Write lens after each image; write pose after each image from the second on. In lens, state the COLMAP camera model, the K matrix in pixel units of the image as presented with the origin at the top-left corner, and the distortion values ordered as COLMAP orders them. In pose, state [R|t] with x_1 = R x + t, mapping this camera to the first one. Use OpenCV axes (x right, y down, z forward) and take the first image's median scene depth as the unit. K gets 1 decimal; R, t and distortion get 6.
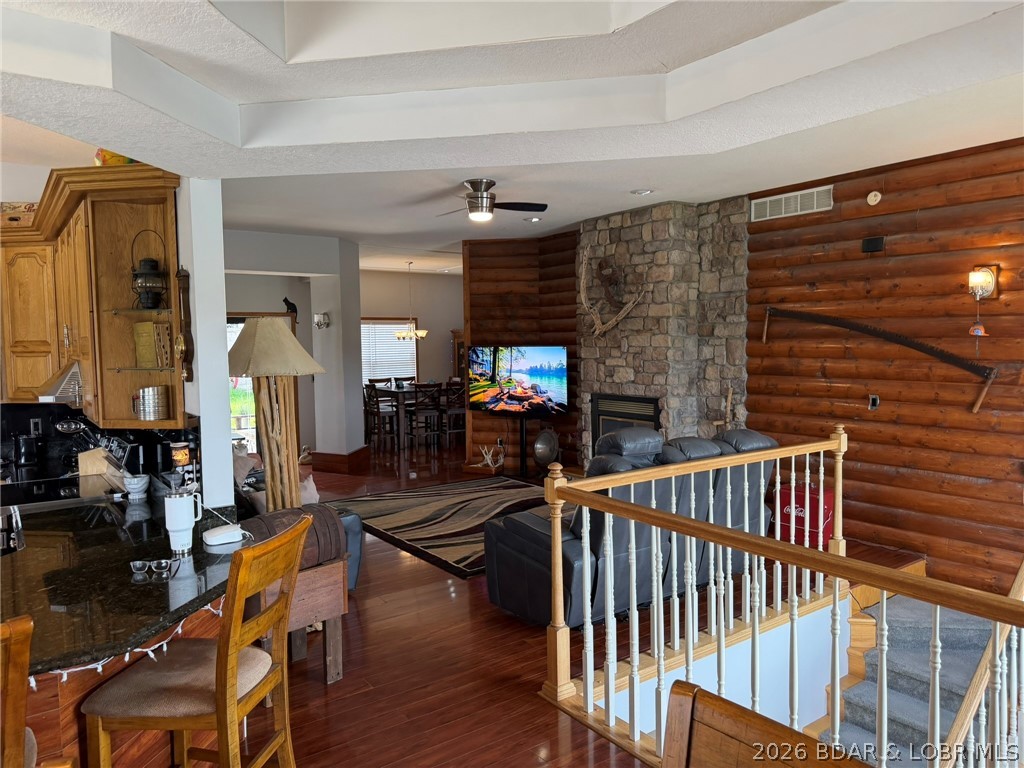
lens RADIAL K [[721.2, 0, 517.7], [0, 721.2, 379.3], [0, 0, 1]] dist [0.048627, -0.064250]
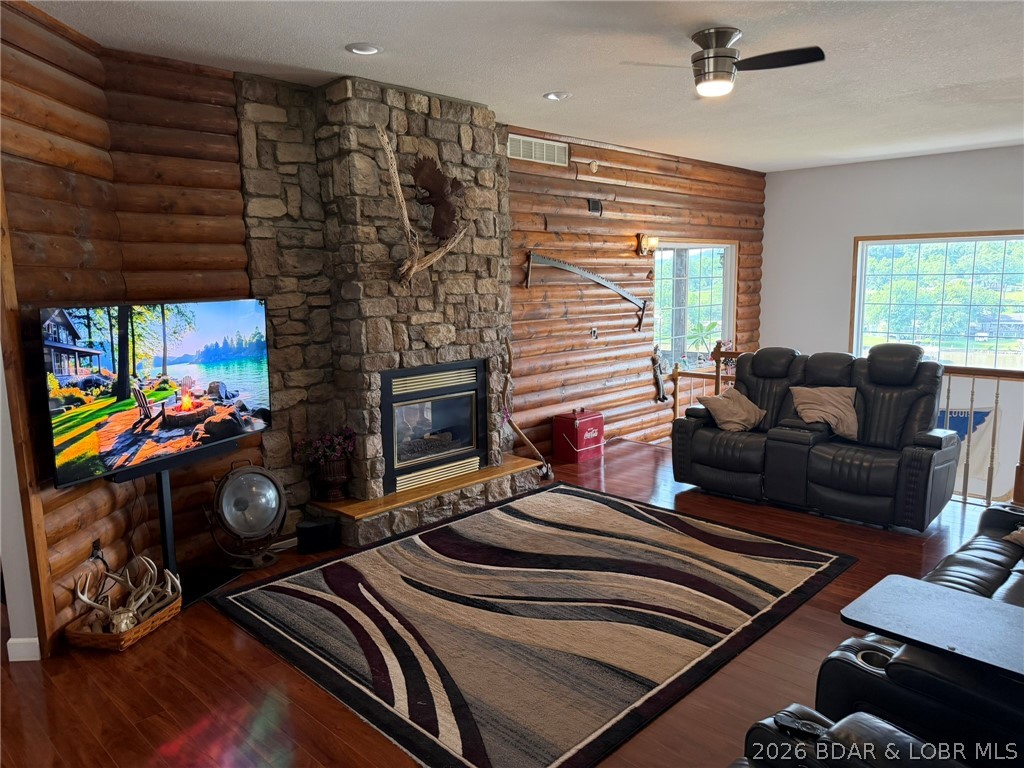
lens RADIAL K [[721.2, 0, 509.1], [0, 721.2, 388.3], [0, 0, 1]] dist [0.048627, -0.064250]
pose [[-0.174942, -0.133627, 0.975469, -0.918013], [0.070842, 0.986471, 0.147839, -0.089105], [-0.982027, 0.094967, -0.163109, 1.725890]]
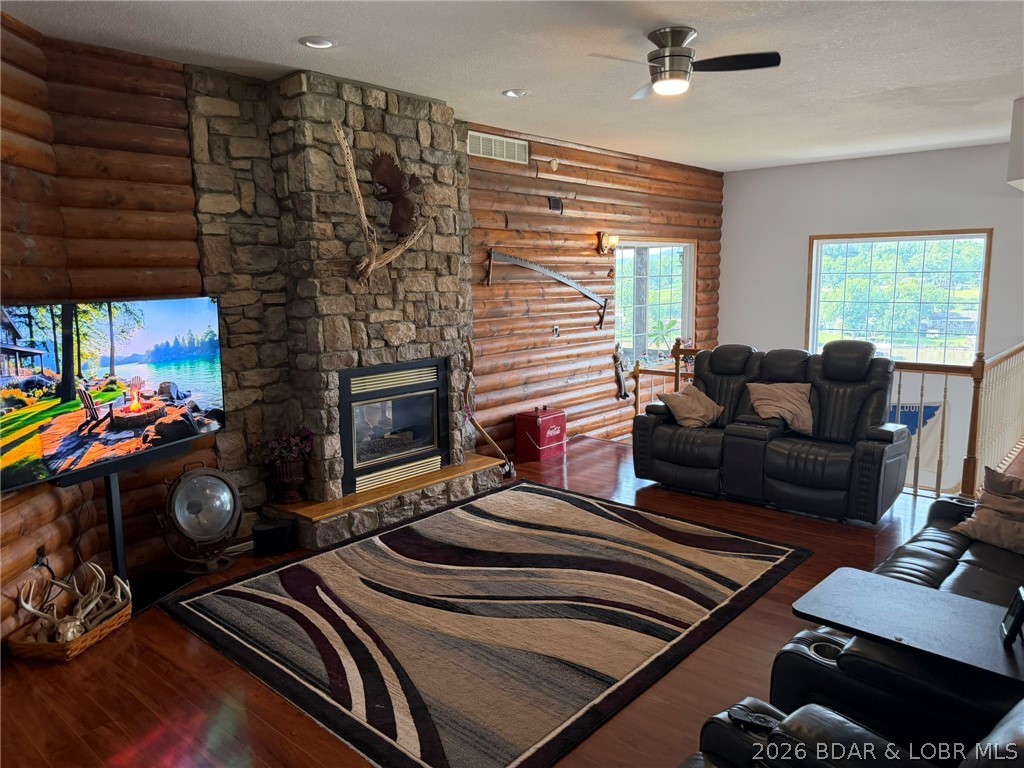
lens RADIAL K [[721.2, 0, 509.4], [0, 721.2, 387.7], [0, 0, 1]] dist [0.048627, -0.064250]
pose [[-0.223005, -0.133439, 0.965641, -0.914984], [0.070633, 0.985771, 0.152533, -0.087463], [-0.972255, 0.102221, -0.210407, 1.718525]]
